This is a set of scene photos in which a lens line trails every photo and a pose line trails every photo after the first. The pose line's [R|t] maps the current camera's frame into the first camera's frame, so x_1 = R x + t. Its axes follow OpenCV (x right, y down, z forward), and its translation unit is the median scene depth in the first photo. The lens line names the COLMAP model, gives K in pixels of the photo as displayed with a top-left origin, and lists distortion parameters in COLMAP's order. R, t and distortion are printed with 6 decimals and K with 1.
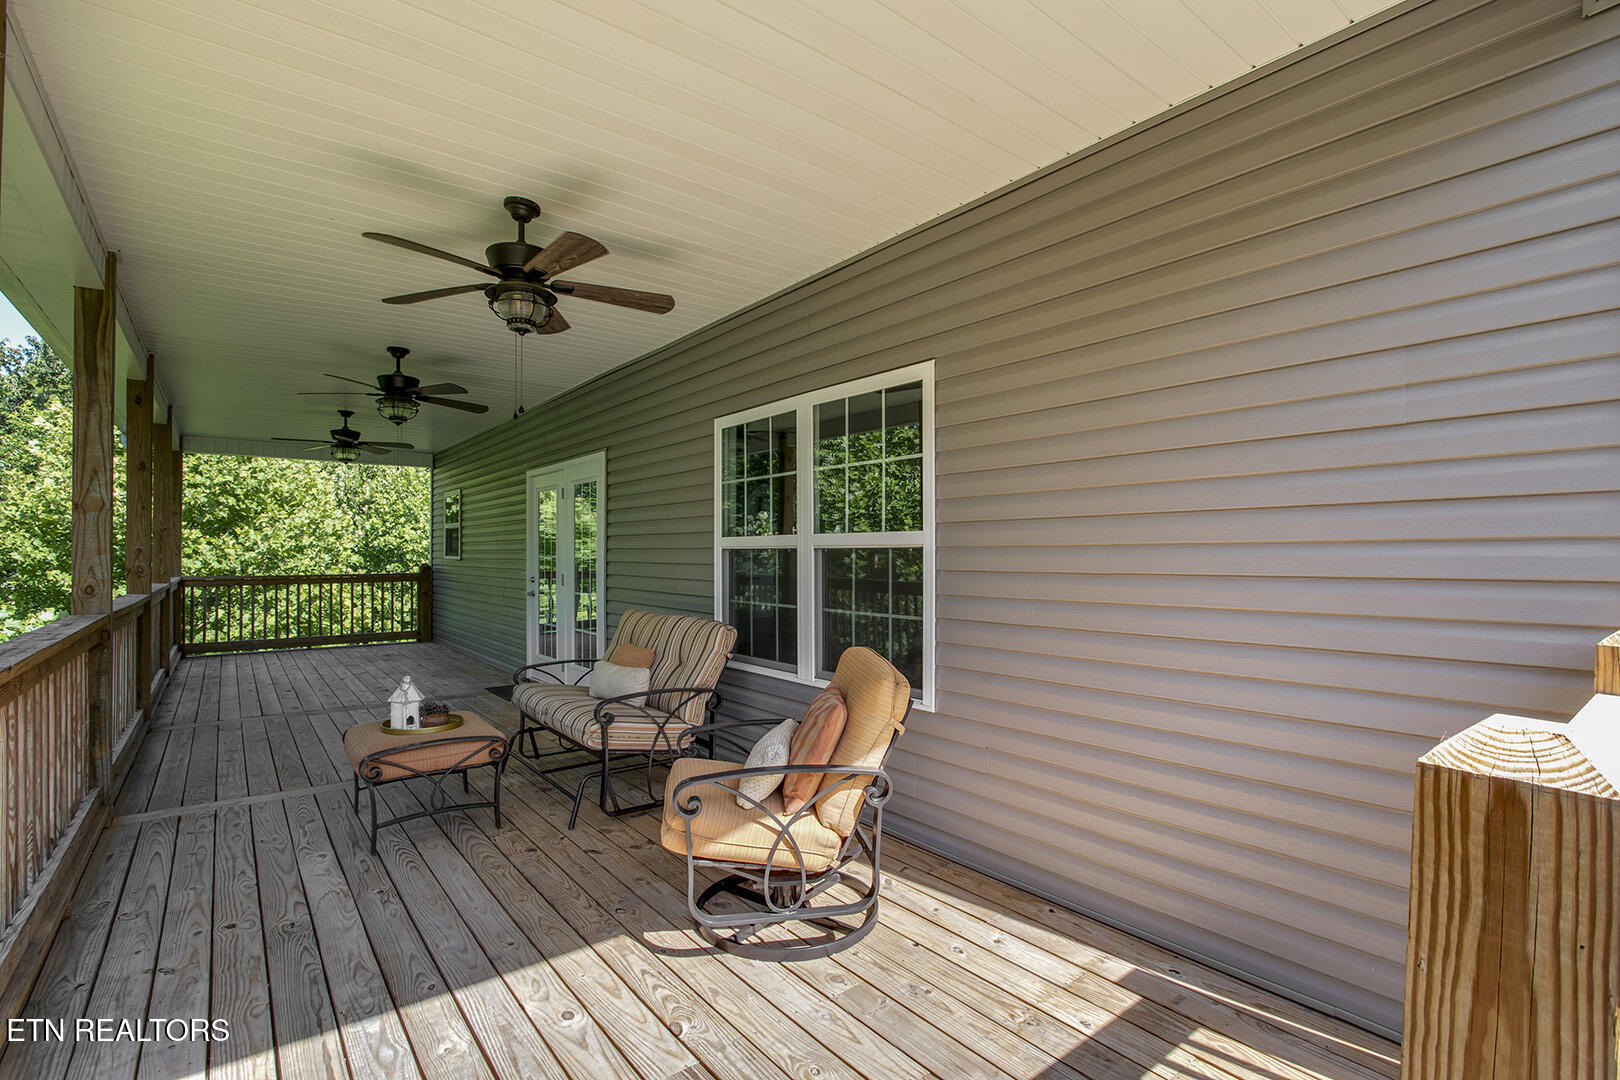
lens RADIAL K [[739.4, 0, 811.4], [0, 739.4, 544.7], [0, 0, 1]] dist [-0.014264, 0.000117]
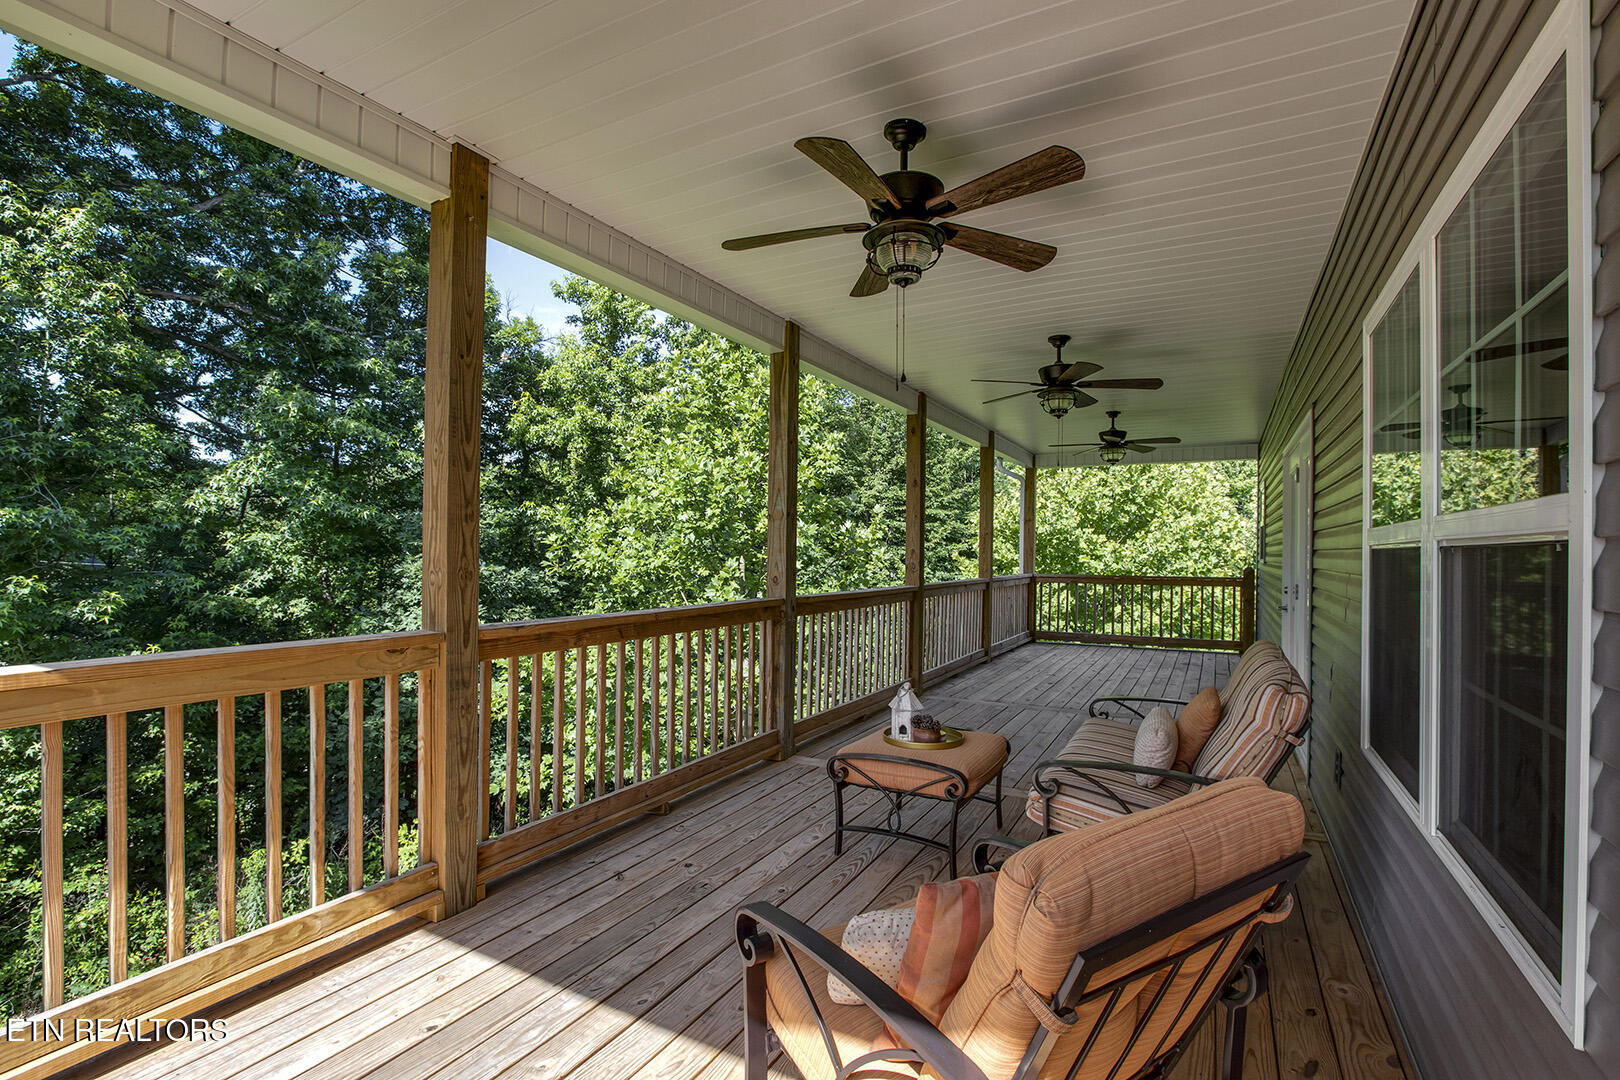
lens RADIAL K [[752.8, 0, 810.0], [0, 752.8, 540.0], [0, 0, 1]] dist [-0.011410, -0.000068]
pose [[0.390518, -0.013640, -0.920494, 0.070462], [0.003574, 0.999905, -0.013301, 0.001858], [0.920588, 0.001904, 0.390529, 0.120117]]
